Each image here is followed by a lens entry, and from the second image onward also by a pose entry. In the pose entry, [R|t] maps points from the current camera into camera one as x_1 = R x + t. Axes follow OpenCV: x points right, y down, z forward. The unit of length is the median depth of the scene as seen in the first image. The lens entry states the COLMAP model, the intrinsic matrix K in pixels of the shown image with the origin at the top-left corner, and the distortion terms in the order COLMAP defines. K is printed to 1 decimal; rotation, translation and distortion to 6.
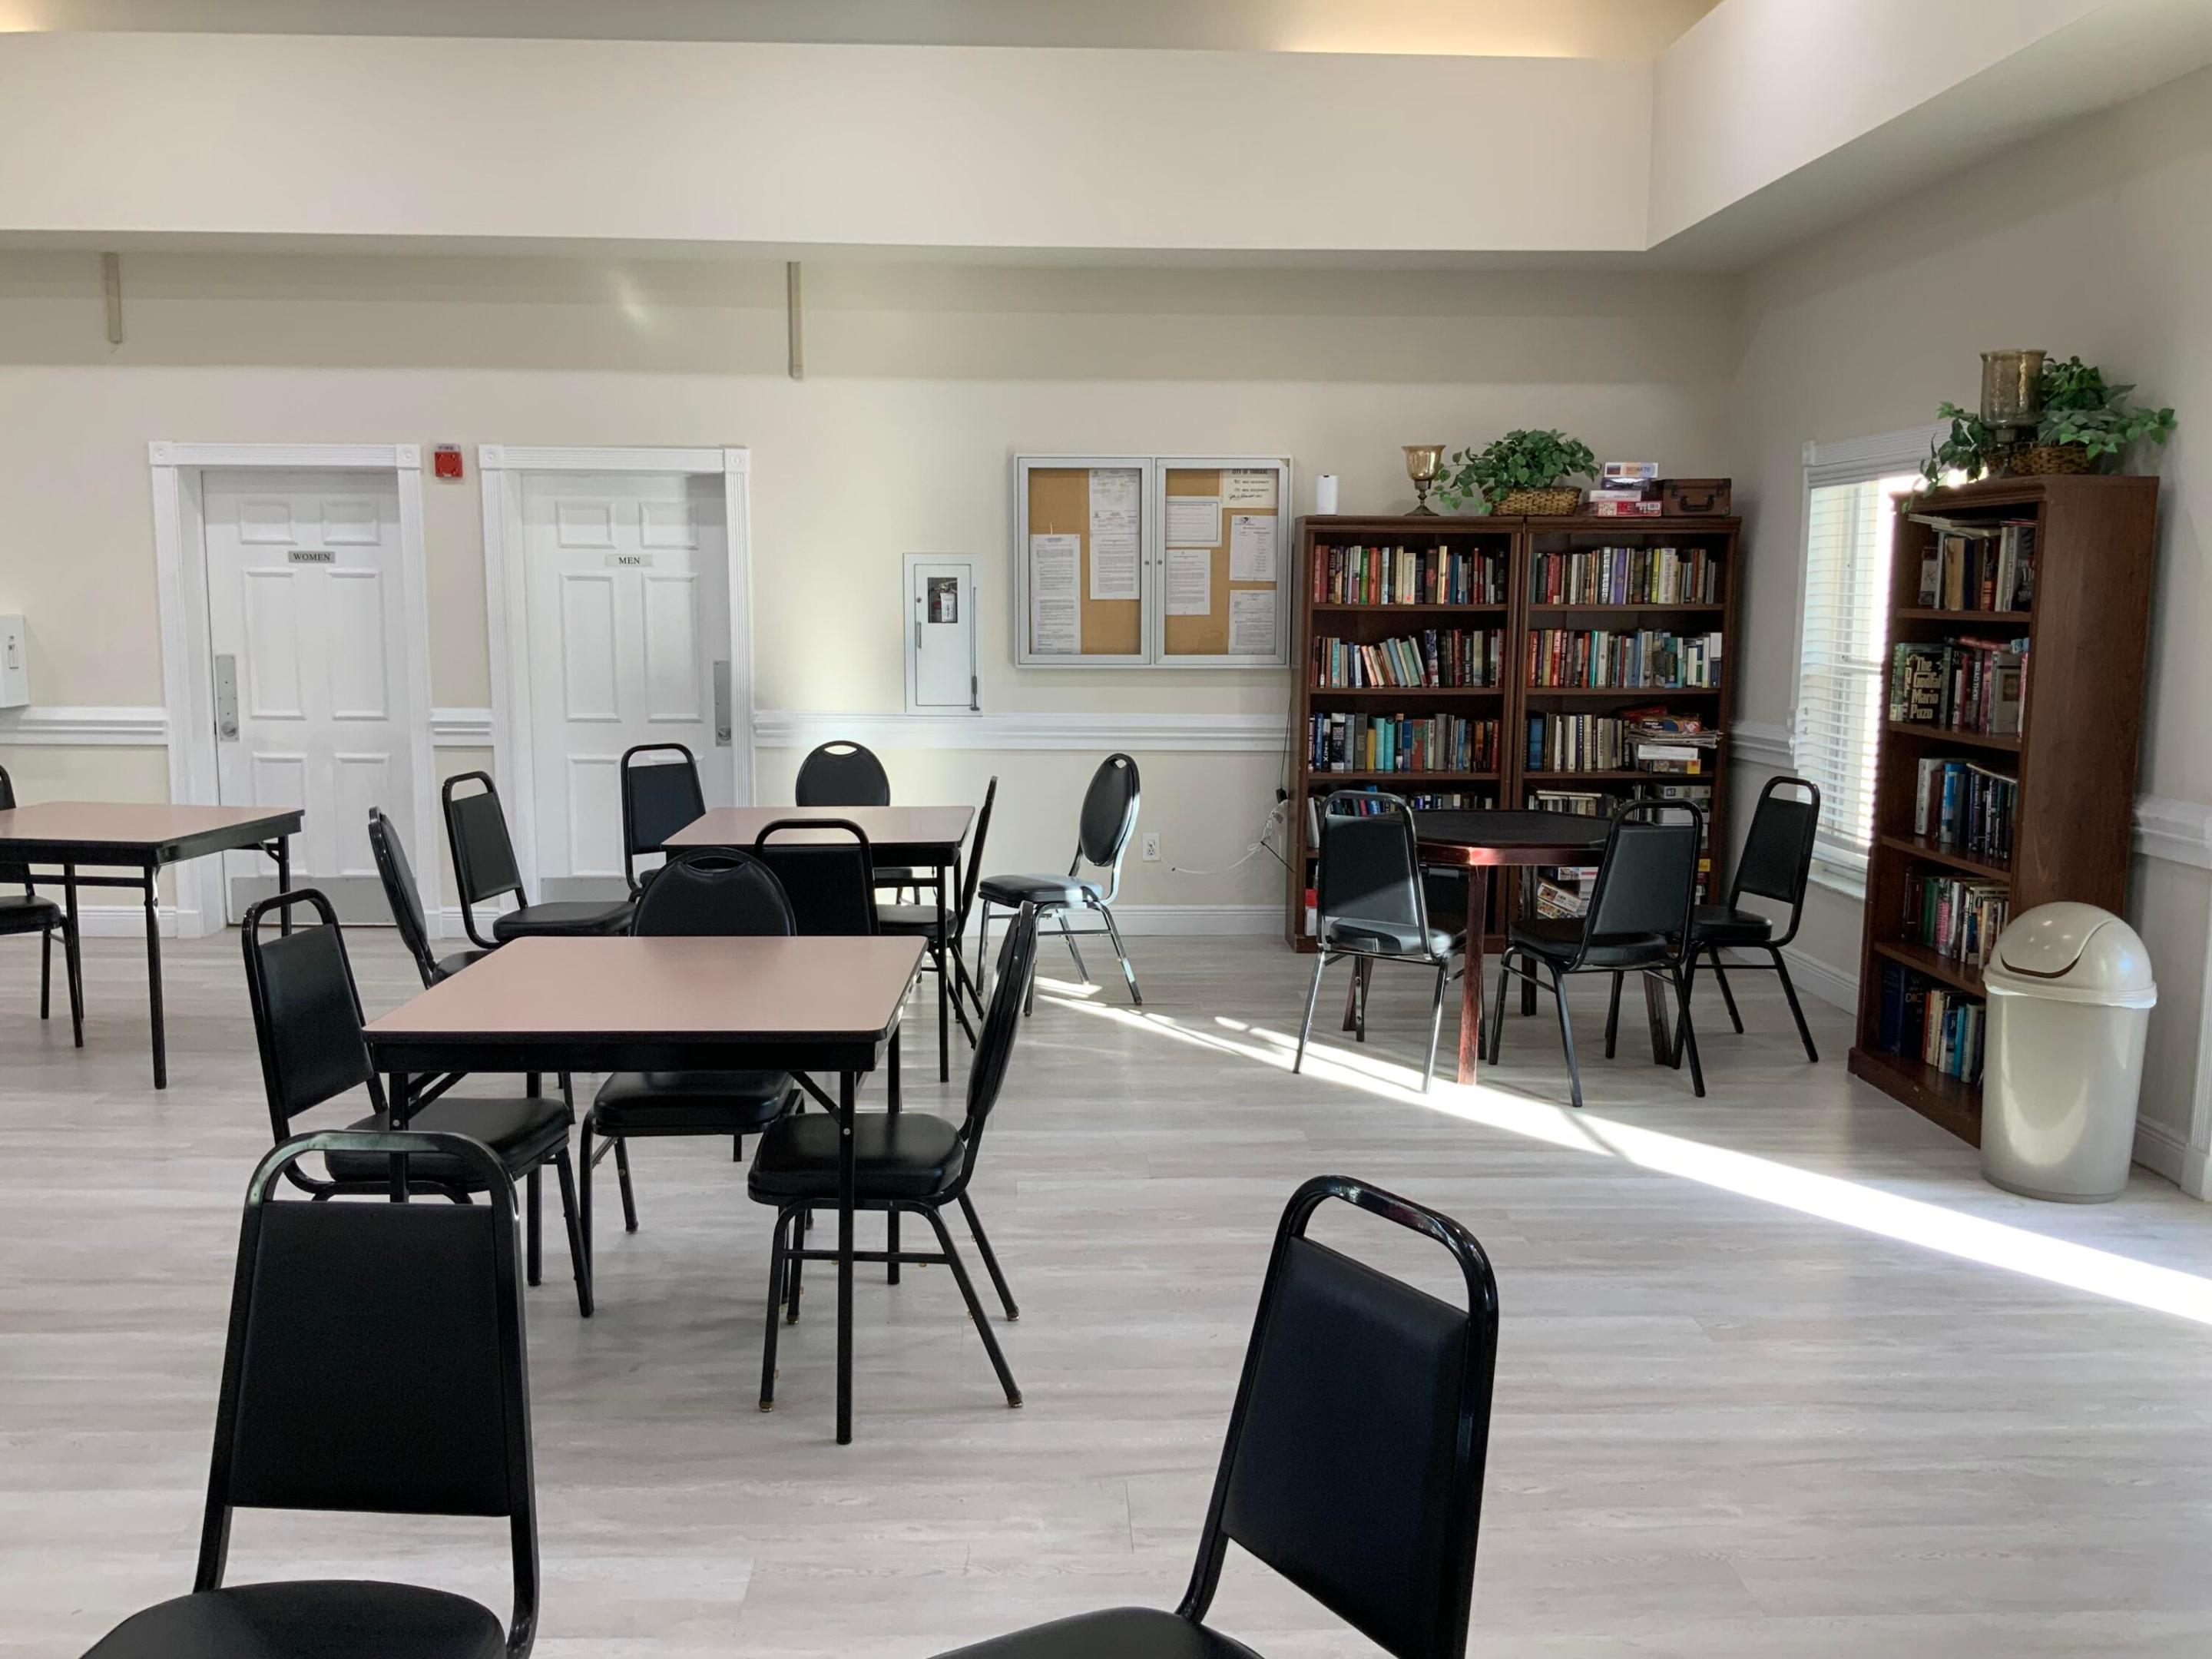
lens RADIAL K [[1866.1, 0, 1103.8], [0, 1866.1, 838.0], [0, 0, 1]] dist [0.102885, -0.234430]
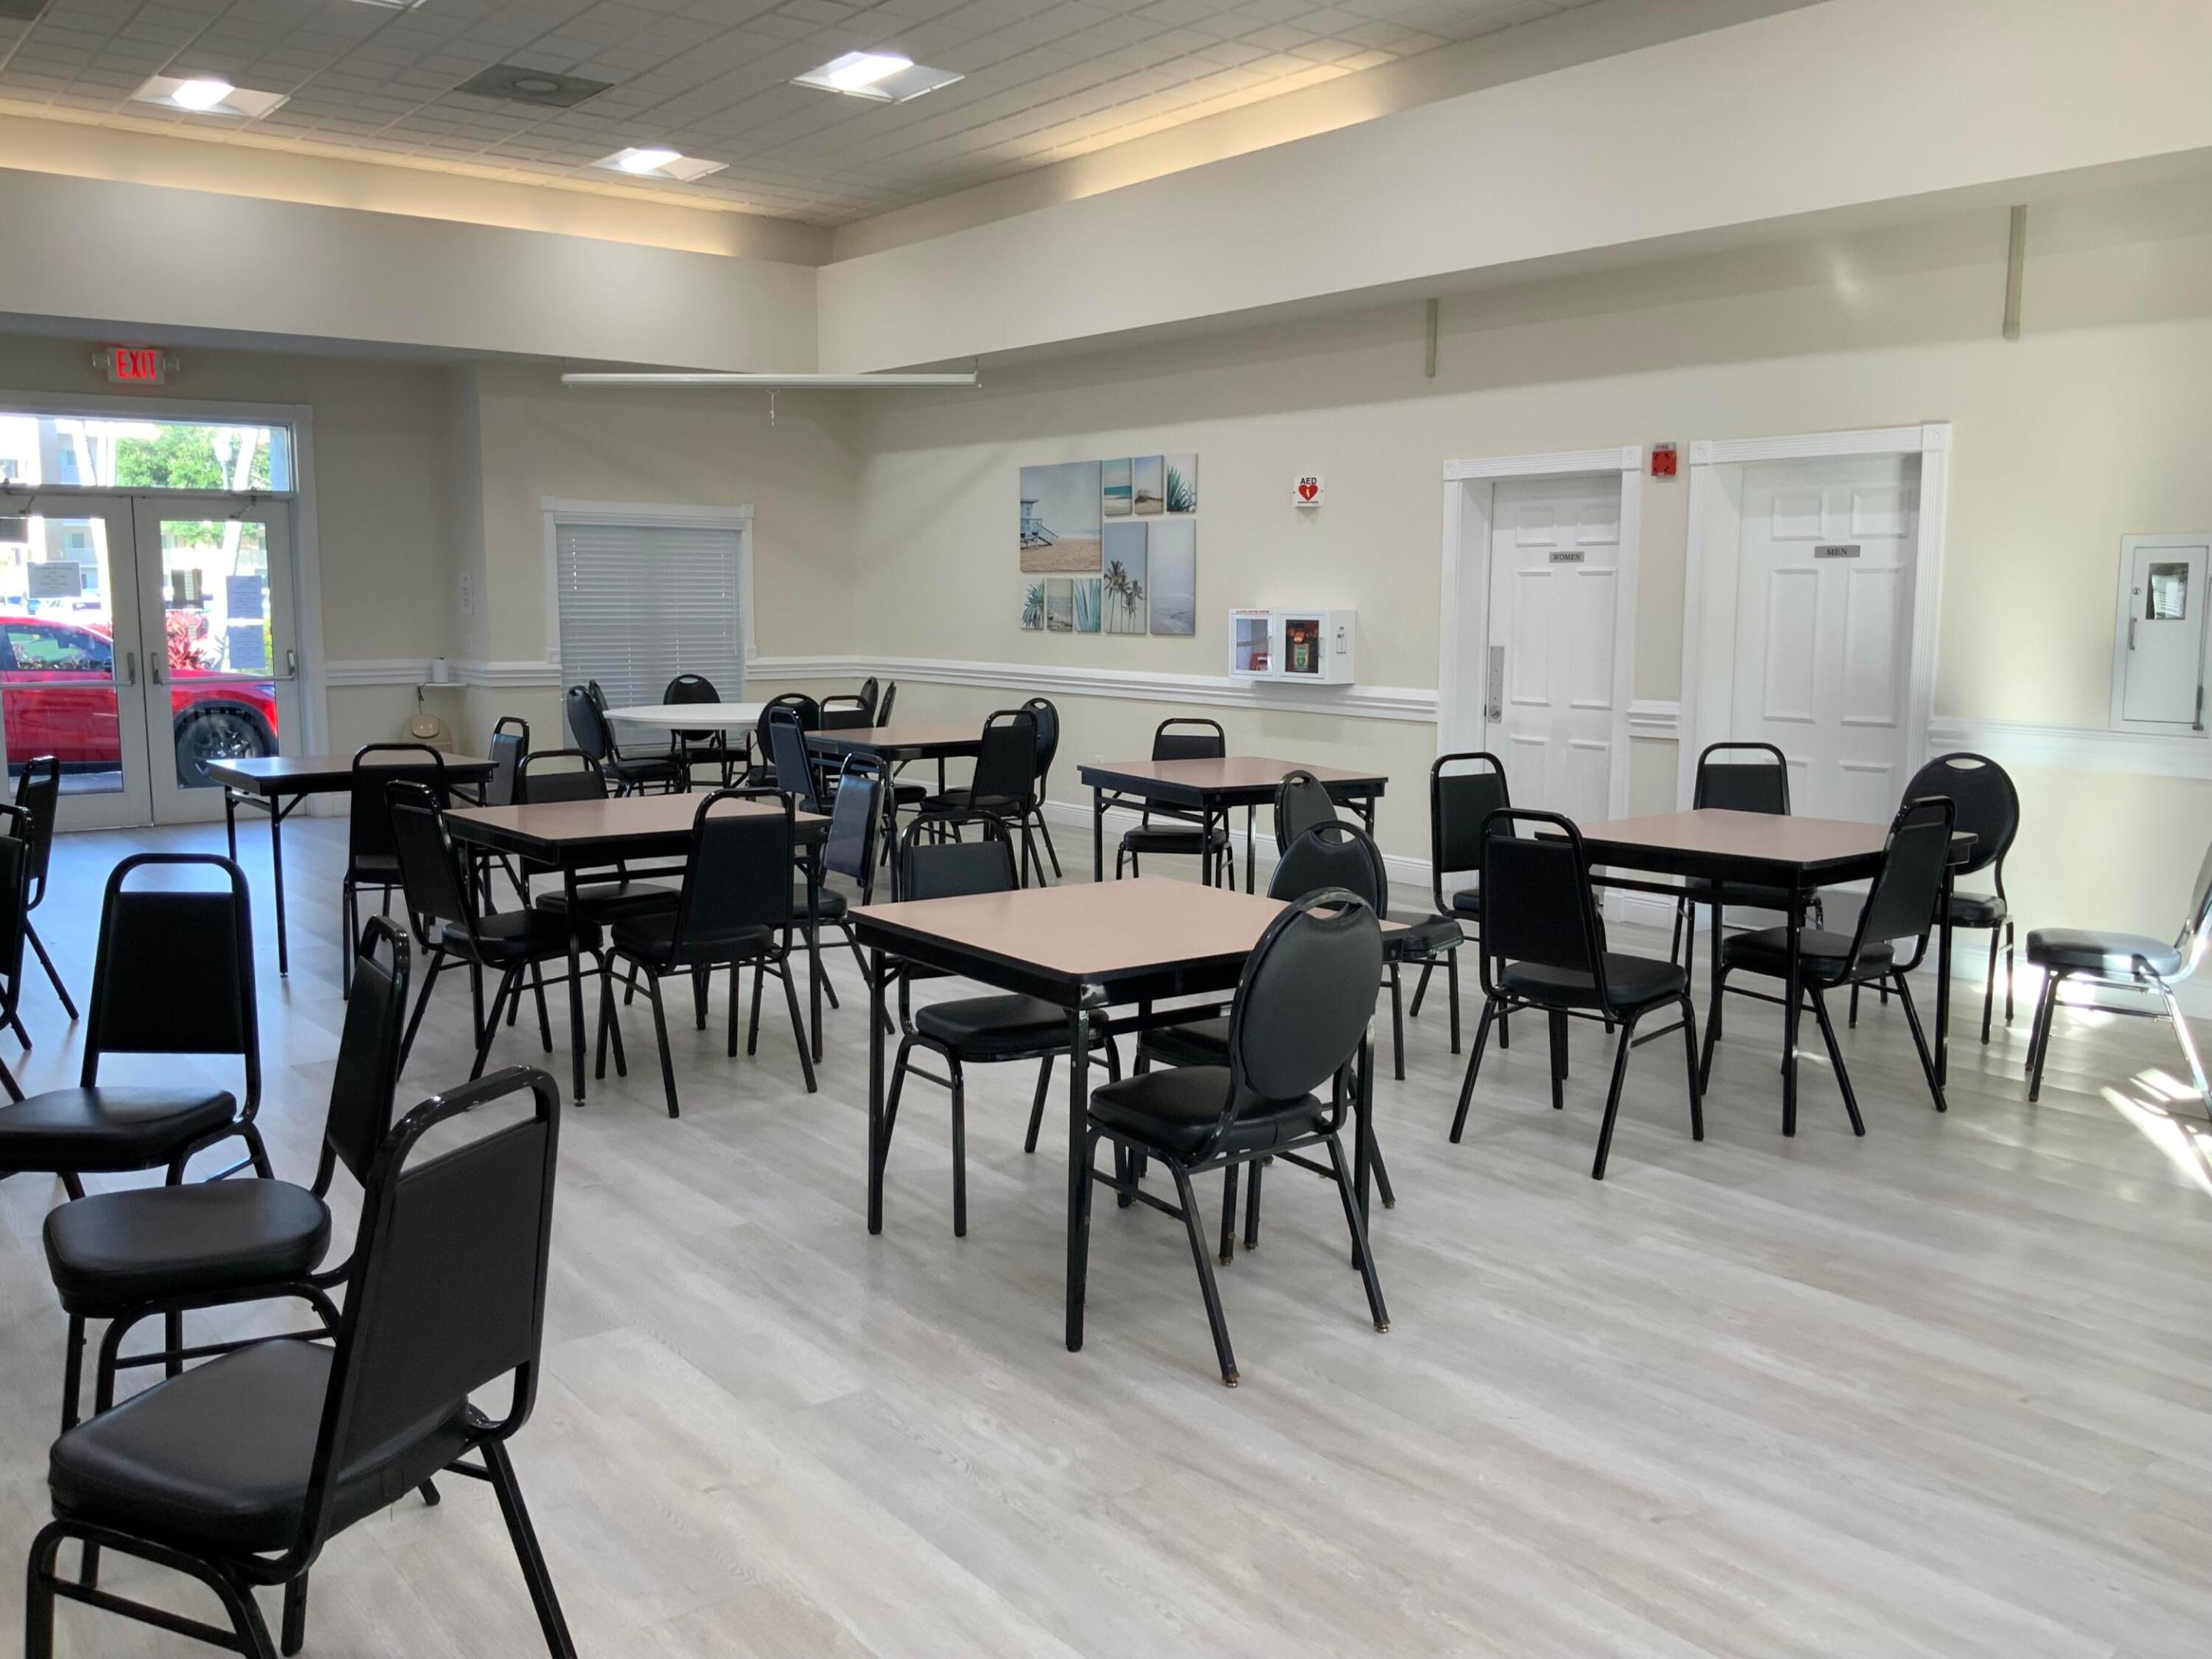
lens RADIAL K [[1866.1, 0, 1103.8], [0, 1866.1, 838.0], [0, 0, 1]] dist [0.102885, -0.234430]
pose [[0.568129, 0.101538, -0.816651, 0.334182], [-0.107645, 0.993002, 0.048578, -0.012287], [0.815869, 0.060310, 0.575083, 0.172119]]
